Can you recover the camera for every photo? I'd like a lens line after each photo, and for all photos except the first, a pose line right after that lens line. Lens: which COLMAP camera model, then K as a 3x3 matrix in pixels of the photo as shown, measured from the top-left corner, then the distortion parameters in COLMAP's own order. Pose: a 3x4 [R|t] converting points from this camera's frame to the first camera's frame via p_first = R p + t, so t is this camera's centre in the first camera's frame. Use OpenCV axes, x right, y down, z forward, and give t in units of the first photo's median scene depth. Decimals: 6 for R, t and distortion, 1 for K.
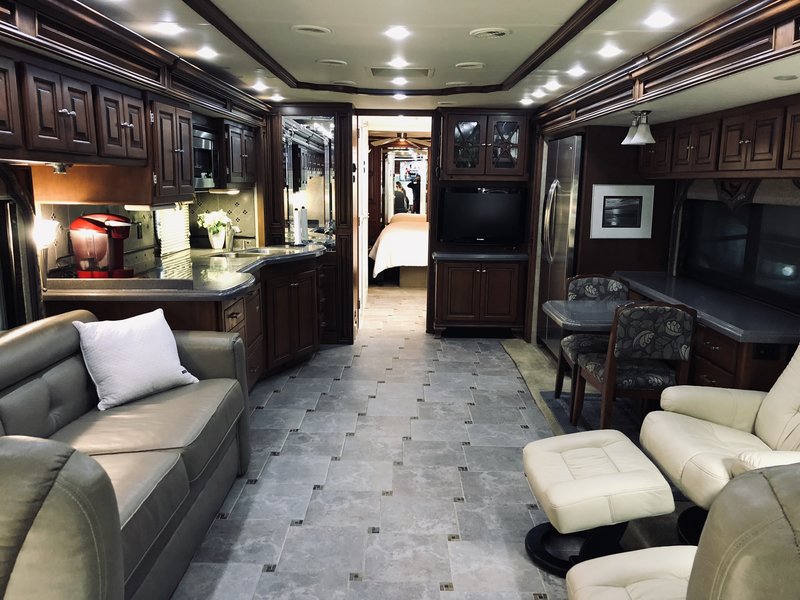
lens RADIAL K [[643.8, 0, 399.4], [0, 643.8, 301.7], [0, 0, 1]] dist [0.010679, 0.003727]
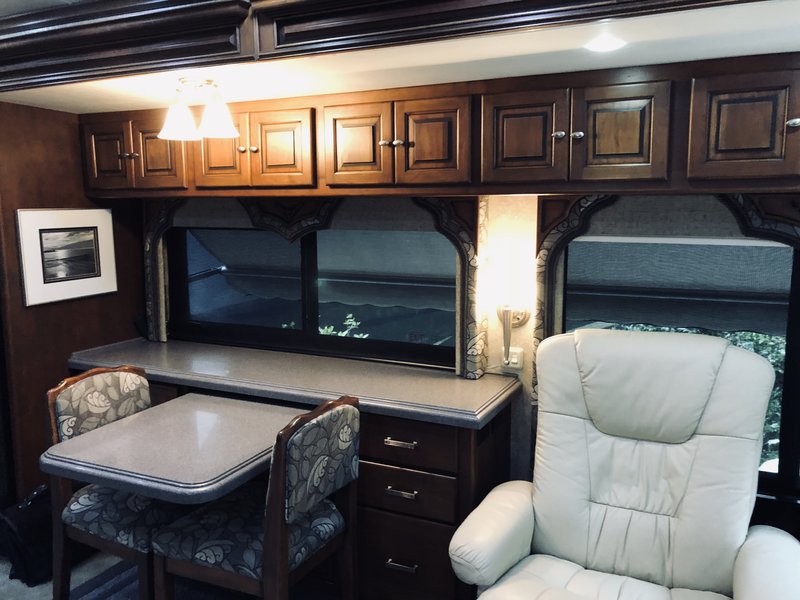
lens RADIAL K [[643.8, 0, 401.2], [0, 643.8, 297.6], [0, 0, 1]] dist [0.010679, 0.003727]
pose [[0.450286, -0.143359, 0.881300, -0.050595], [0.180200, 0.981307, 0.067556, -0.085422], [-0.874511, 0.128391, 0.467702, 0.460514]]
